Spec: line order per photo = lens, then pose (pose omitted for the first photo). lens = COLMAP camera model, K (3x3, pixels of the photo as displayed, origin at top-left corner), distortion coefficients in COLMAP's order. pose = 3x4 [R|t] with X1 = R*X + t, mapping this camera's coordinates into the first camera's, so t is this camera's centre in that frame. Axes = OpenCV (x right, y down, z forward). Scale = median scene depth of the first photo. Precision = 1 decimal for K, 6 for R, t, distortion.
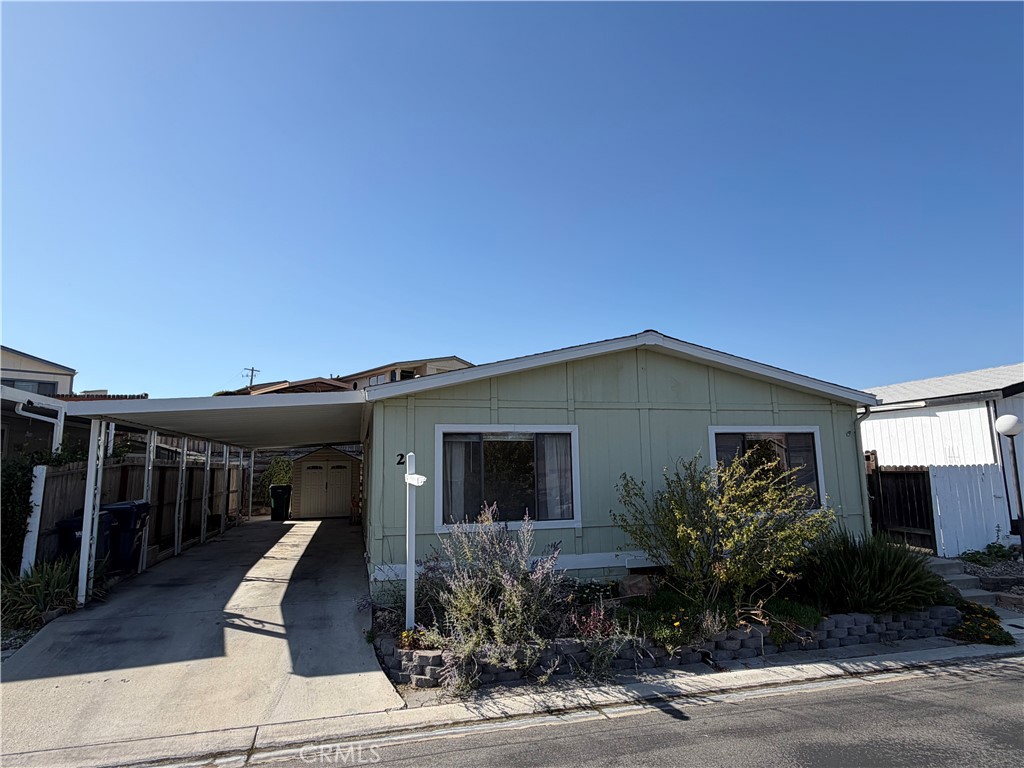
lens RADIAL K [[579.6, 0, 509.2], [0, 579.6, 386.2], [0, 0, 1]] dist [0.003964, 0.004035]
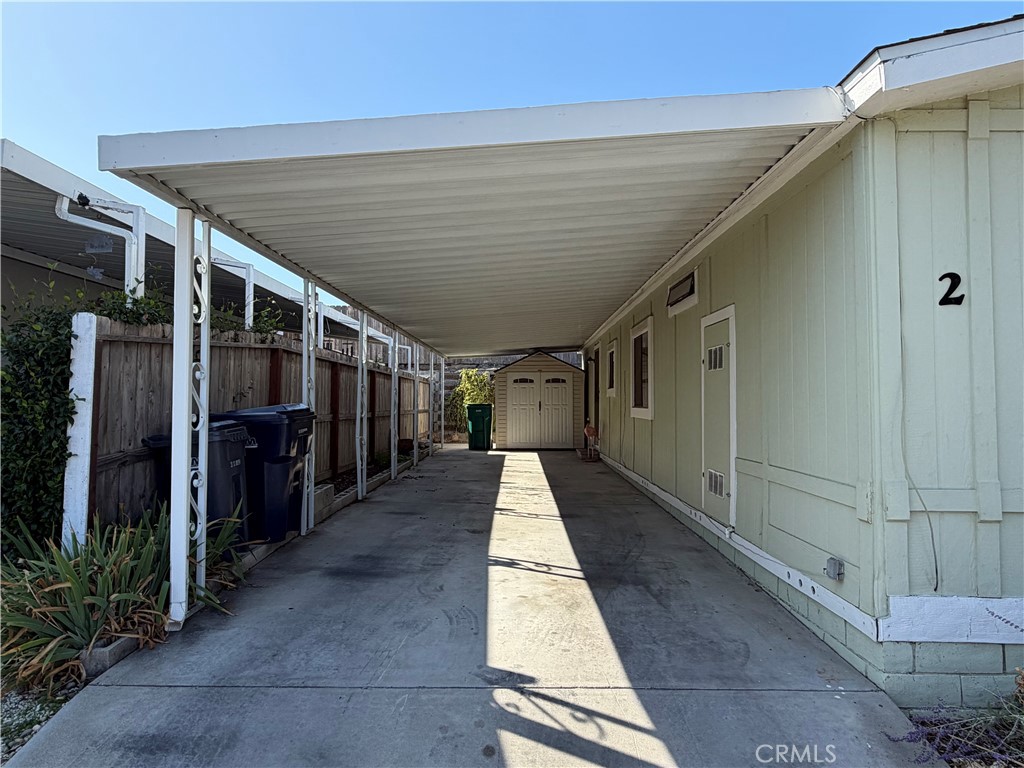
lens RADIAL K [[624.1, 0, 512.9], [0, 624.1, 383.1], [0, 0, 1]] dist [-0.004811, -0.001588]
pose [[0.964709, 0.009297, -0.263156, -0.311846], [0.020256, 0.993795, 0.109367, 0.125722], [0.262540, -0.110837, 0.958534, 0.538509]]
